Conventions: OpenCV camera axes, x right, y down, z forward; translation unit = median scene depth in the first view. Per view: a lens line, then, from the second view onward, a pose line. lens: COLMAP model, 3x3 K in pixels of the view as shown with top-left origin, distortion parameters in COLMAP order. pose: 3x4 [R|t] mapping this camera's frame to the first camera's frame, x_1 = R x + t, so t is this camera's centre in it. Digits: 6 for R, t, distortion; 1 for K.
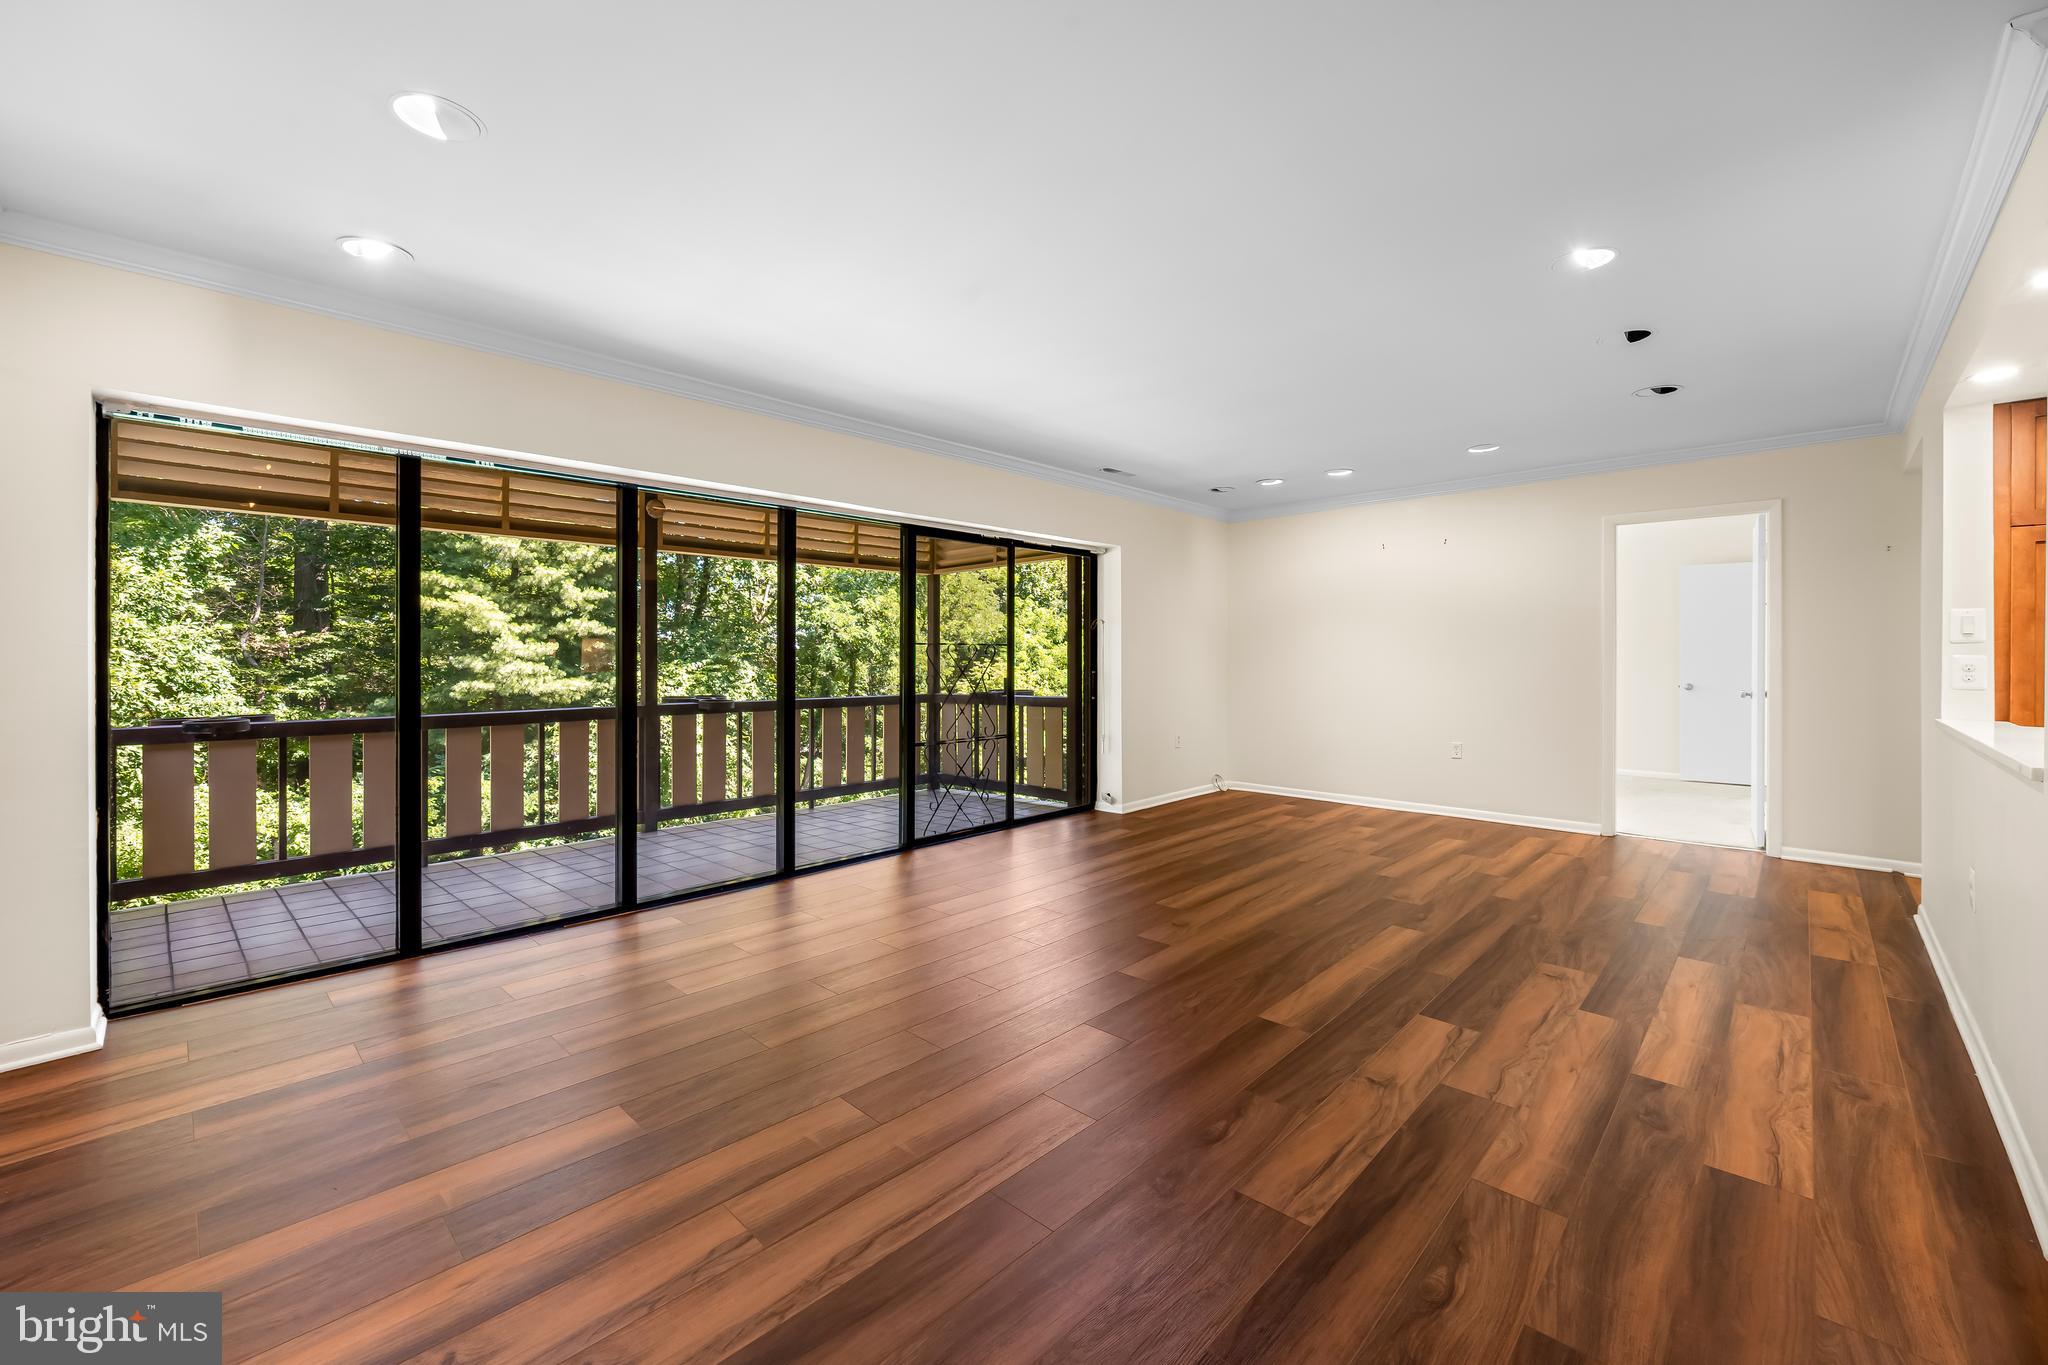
lens RADIAL K [[826.1, 0, 1021.6], [0, 826.1, 654.4], [0, 0, 1]] dist [-0.007846, -0.000182]
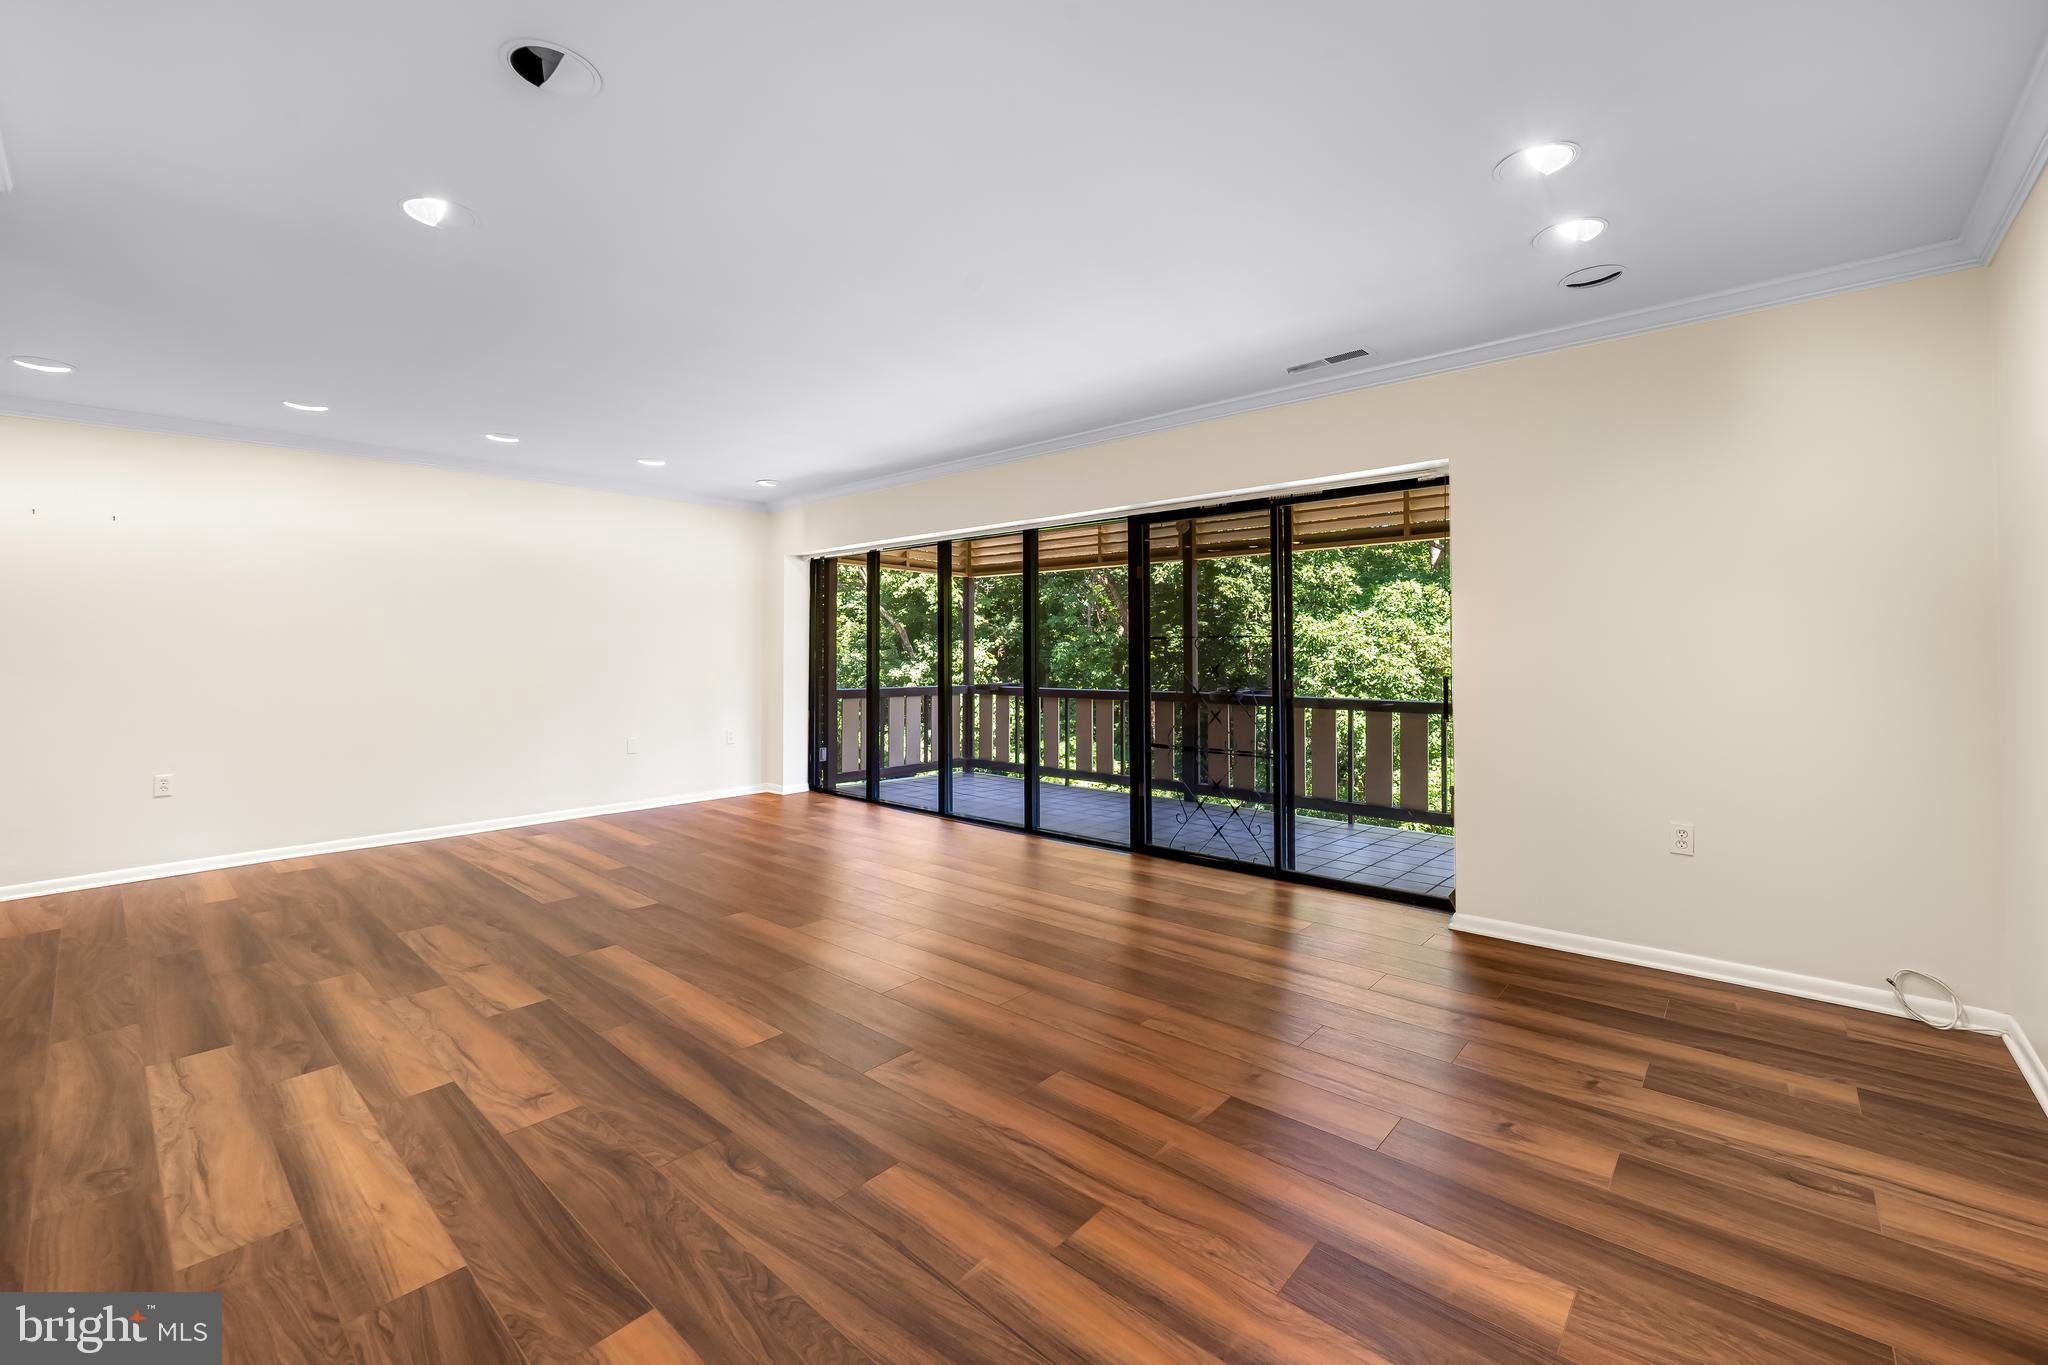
lens RADIAL K [[840.1, 0, 1036.5], [0, 840.1, 634.1], [0, 0, 1]] dist [-0.008269, 0.000081]
pose [[0.040889, -0.018642, -0.998990, 1.315379], [0.004284, 0.999820, -0.018482, -0.000303], [0.999154, -0.003524, 0.040962, 1.318202]]
